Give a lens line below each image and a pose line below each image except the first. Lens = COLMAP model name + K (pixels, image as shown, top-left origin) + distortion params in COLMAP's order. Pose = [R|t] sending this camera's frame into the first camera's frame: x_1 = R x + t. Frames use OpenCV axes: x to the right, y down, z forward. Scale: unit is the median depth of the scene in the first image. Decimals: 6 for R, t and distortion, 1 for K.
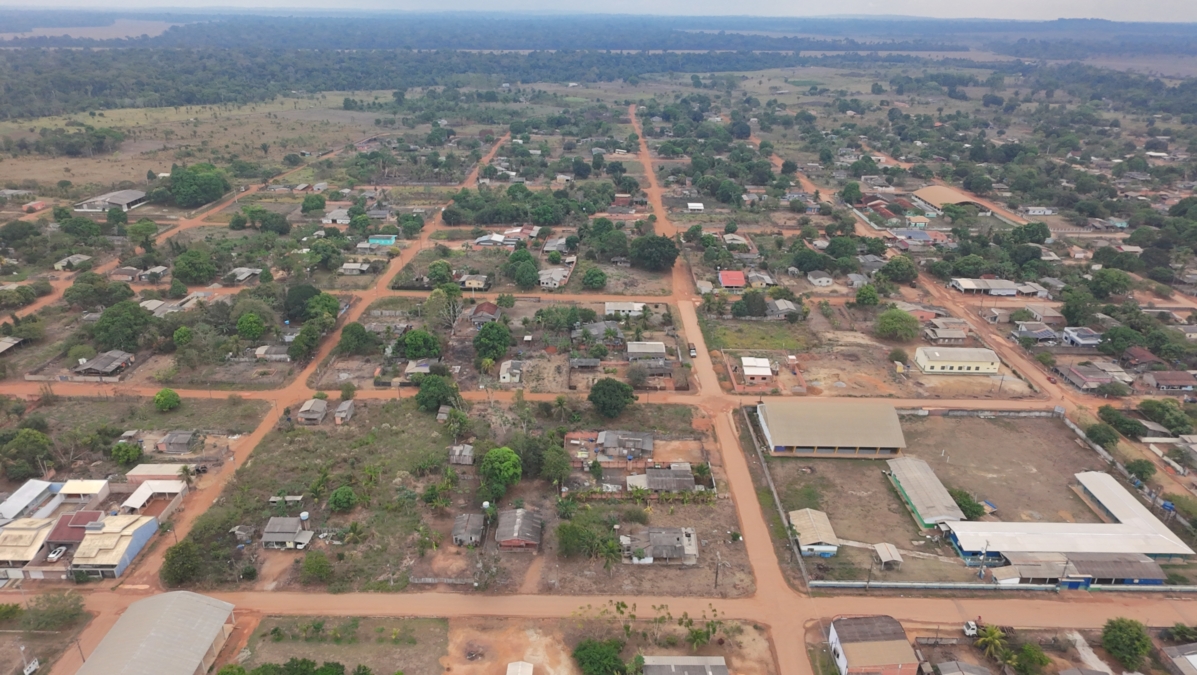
lens RADIAL K [[769.4, 0, 593.5], [0, 769.4, 313.3], [0, 0, 1]] dist [0.002742, 0.000323]
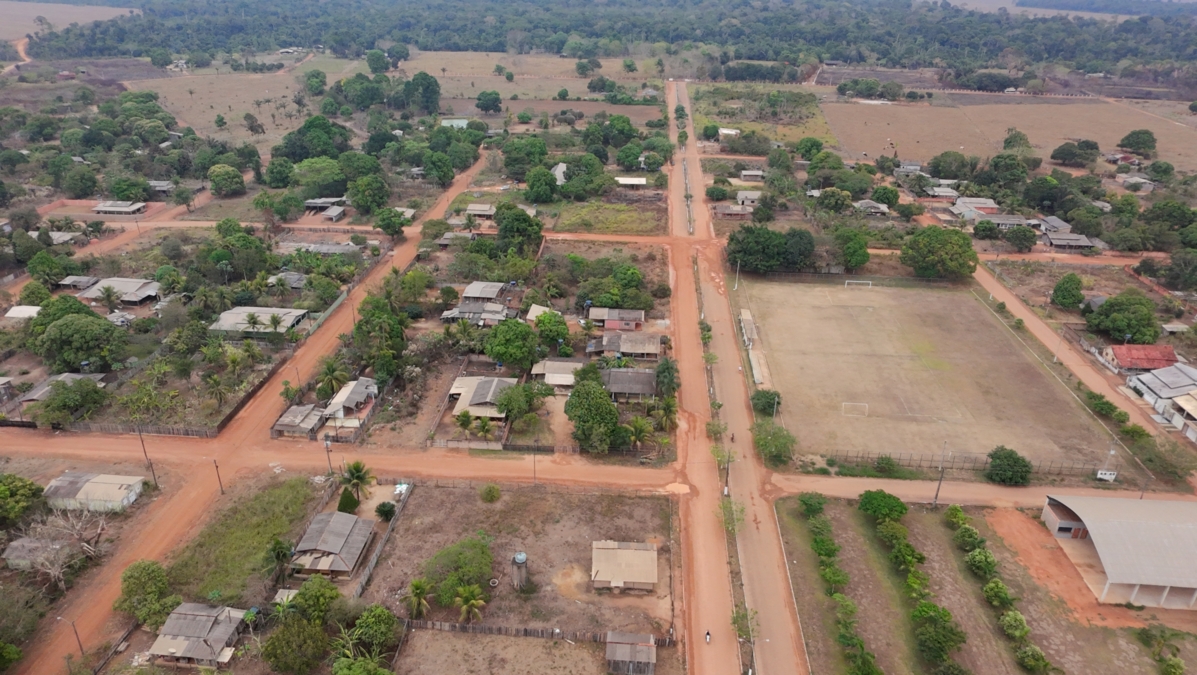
lens RADIAL K [[766.8, 0, 588.2], [0, 766.8, 317.9], [0, 0, 1]] dist [0.005658, -0.010666]
pose [[-0.067836, 0.405120, -0.911744, 0.119063], [-0.379366, 0.834733, 0.399127, 0.127834], [0.922757, 0.372960, 0.097064, 0.180460]]
